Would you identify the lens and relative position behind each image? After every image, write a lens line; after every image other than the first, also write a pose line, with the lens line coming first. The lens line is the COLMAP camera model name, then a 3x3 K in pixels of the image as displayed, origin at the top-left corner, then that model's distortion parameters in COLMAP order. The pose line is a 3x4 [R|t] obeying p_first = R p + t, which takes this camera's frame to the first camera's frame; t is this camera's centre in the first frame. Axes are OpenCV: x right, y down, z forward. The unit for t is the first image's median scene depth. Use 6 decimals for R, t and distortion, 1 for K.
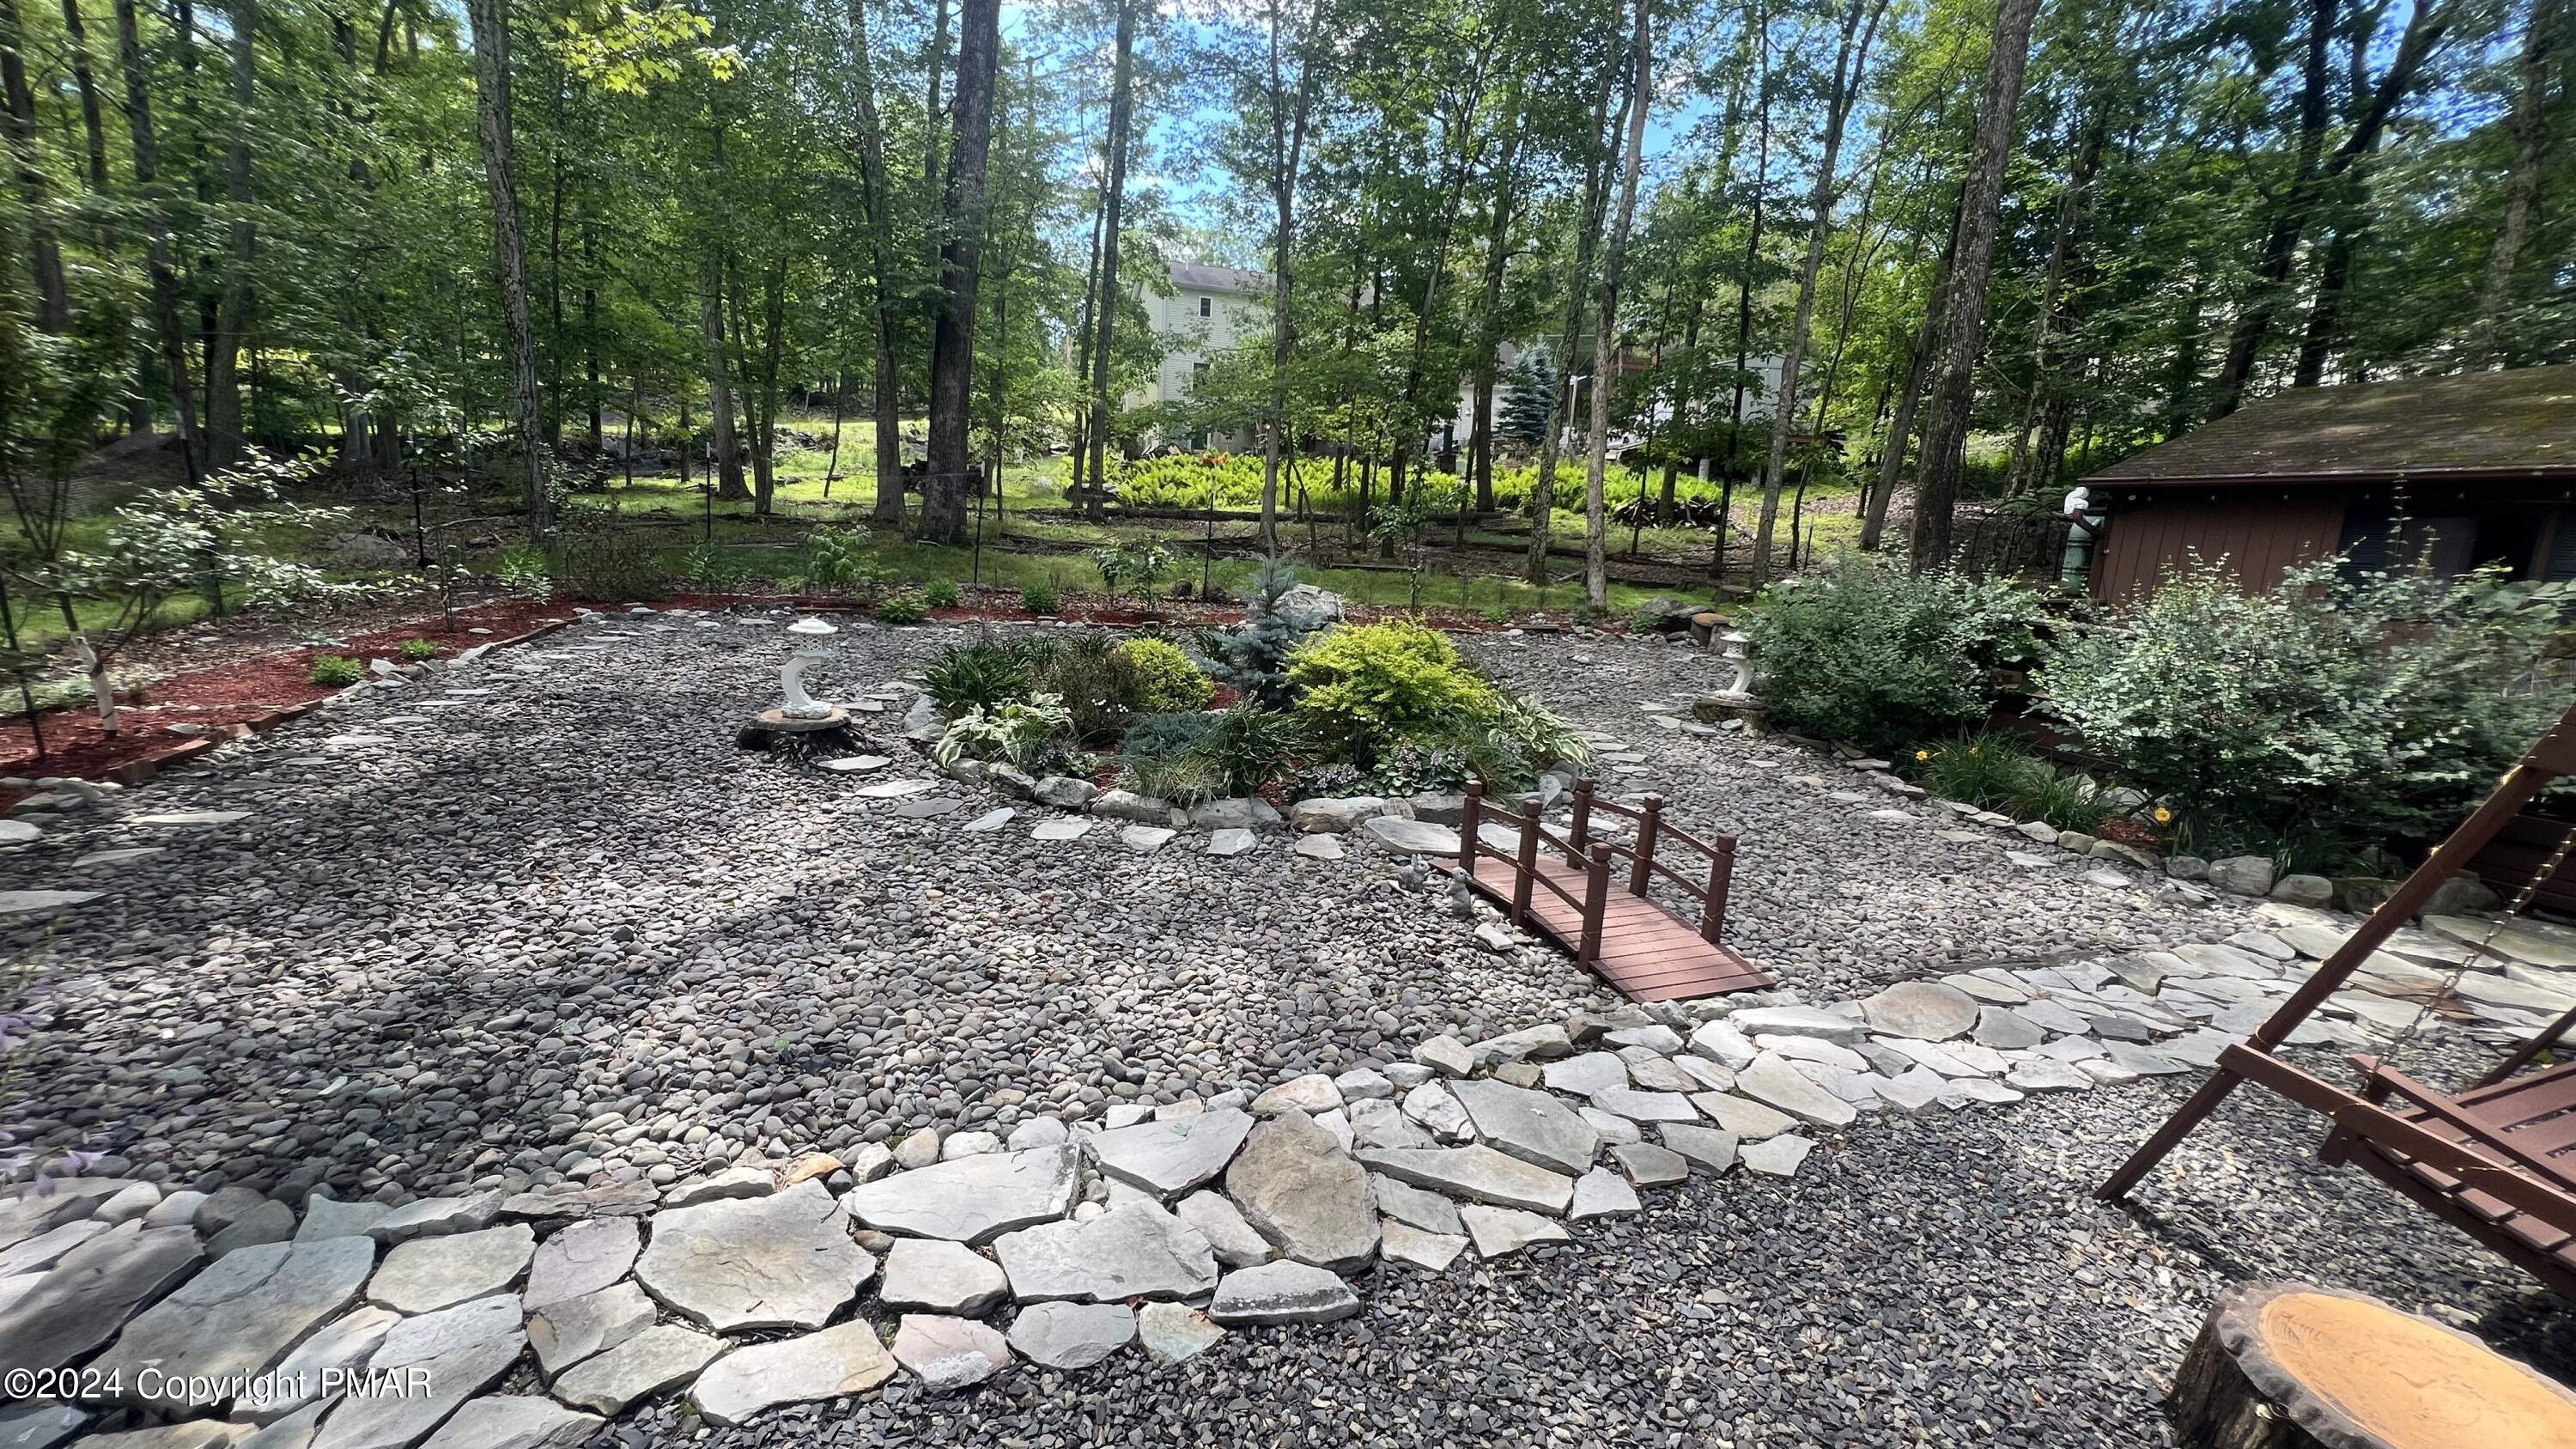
lens RADIAL K [[1034.9, 0, 1285.1], [0, 1034.9, 725.1], [0, 0, 1]] dist [-0.003946, 0.000321]
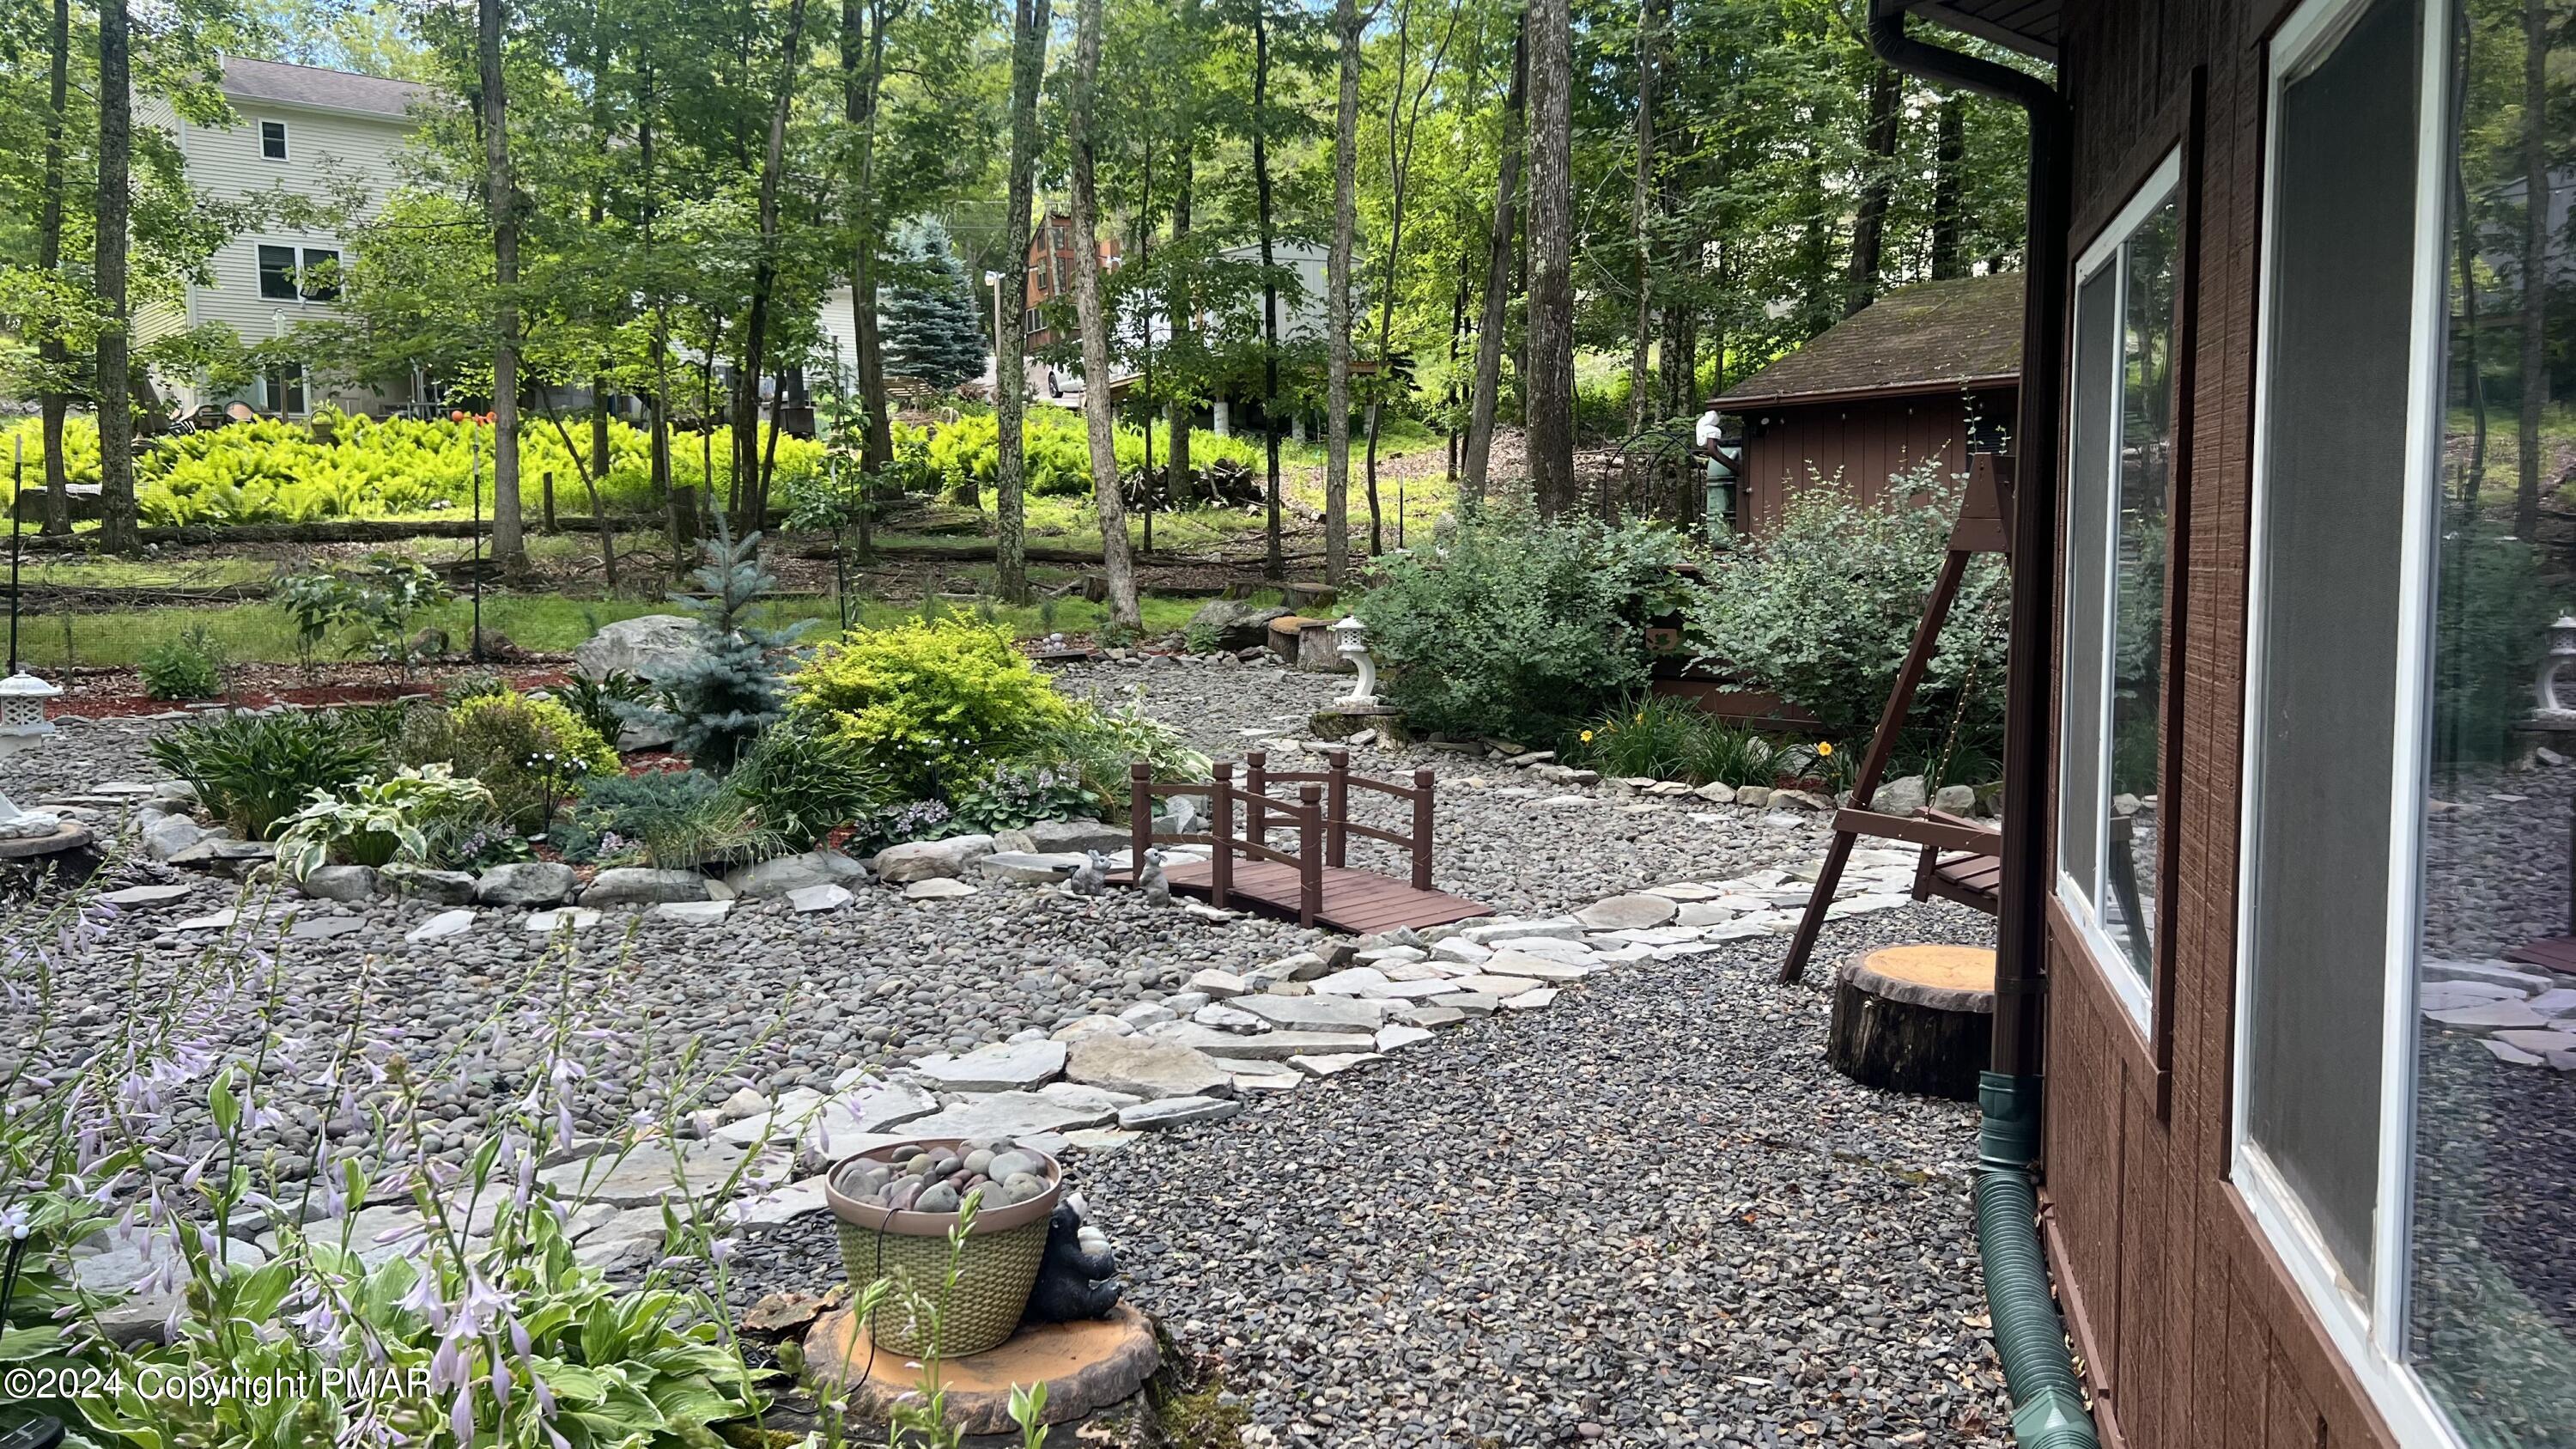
lens RADIAL K [[1906.3, 0, 1282.1], [0, 1906.3, 723.5], [0, 0, 1]] dist [0.082168, -0.026510]
pose [[0.913187, -0.098594, 0.395436, -0.100201], [0.135275, 0.988614, -0.065901, 0.044096], [-0.384436, 0.113673, 0.916126, -0.145793]]
